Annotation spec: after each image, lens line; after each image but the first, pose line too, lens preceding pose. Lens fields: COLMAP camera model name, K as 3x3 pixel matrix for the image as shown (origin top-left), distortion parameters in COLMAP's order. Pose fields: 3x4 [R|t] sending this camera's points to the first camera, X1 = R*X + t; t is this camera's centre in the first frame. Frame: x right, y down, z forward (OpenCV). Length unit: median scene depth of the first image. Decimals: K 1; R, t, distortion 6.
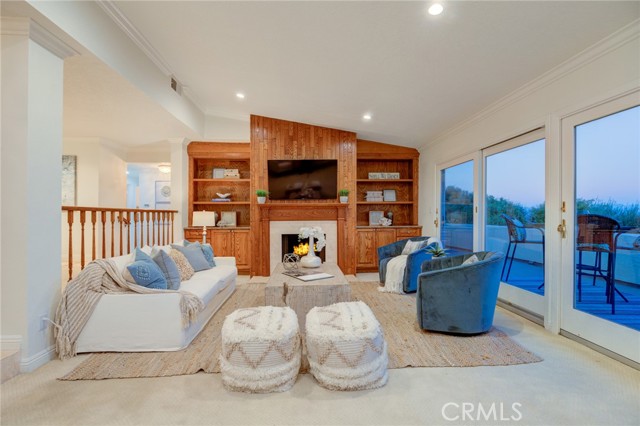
lens RADIAL K [[294.0, 0, 307.0], [0, 294.0, 214.8], [0, 0, 1]] dist [-0.023519, 0.008890]
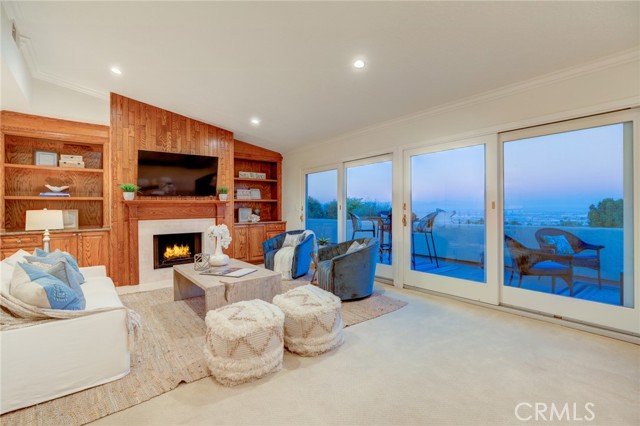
lens RADIAL K [[296.3, 0, 310.1], [0, 296.3, 211.8], [0, 0, 1]] dist [-0.012851, 0.000743]
pose [[0.811974, -0.009652, 0.583613, -0.222535], [0.007357, 0.999953, 0.006302, -0.005850], [-0.583647, -0.000824, 0.812007, -0.001122]]
